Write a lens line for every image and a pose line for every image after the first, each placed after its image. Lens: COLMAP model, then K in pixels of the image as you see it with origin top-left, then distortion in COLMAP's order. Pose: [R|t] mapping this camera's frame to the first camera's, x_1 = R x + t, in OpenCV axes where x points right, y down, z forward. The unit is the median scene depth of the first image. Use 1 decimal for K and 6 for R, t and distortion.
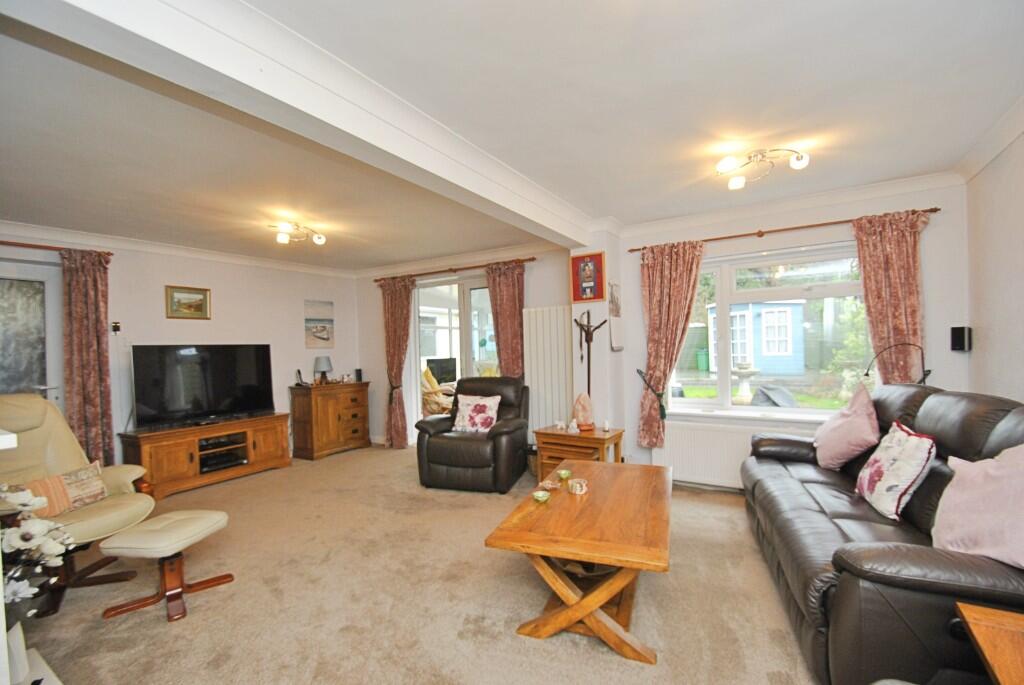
lens RADIAL K [[453.4, 0, 512.0], [0, 453.4, 342.5], [0, 0, 1]] dist [0.000310, -0.000051]
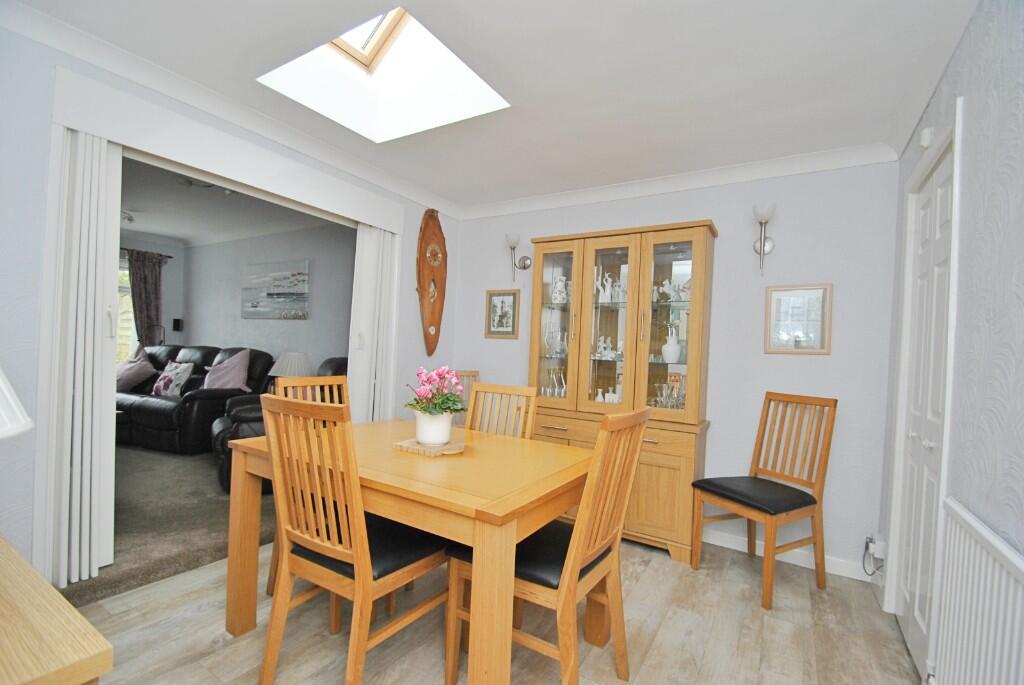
lens RADIAL K [[453.4, 0, 512.0], [0, 453.4, 342.5], [0, 0, 1]] dist [0.000310, -0.000051]
pose [[-0.002436, 0.030421, 0.999534, -0.799743], [-0.060357, 0.997710, -0.030512, 0.032817], [-0.998174, -0.060403, -0.000594, -0.380887]]
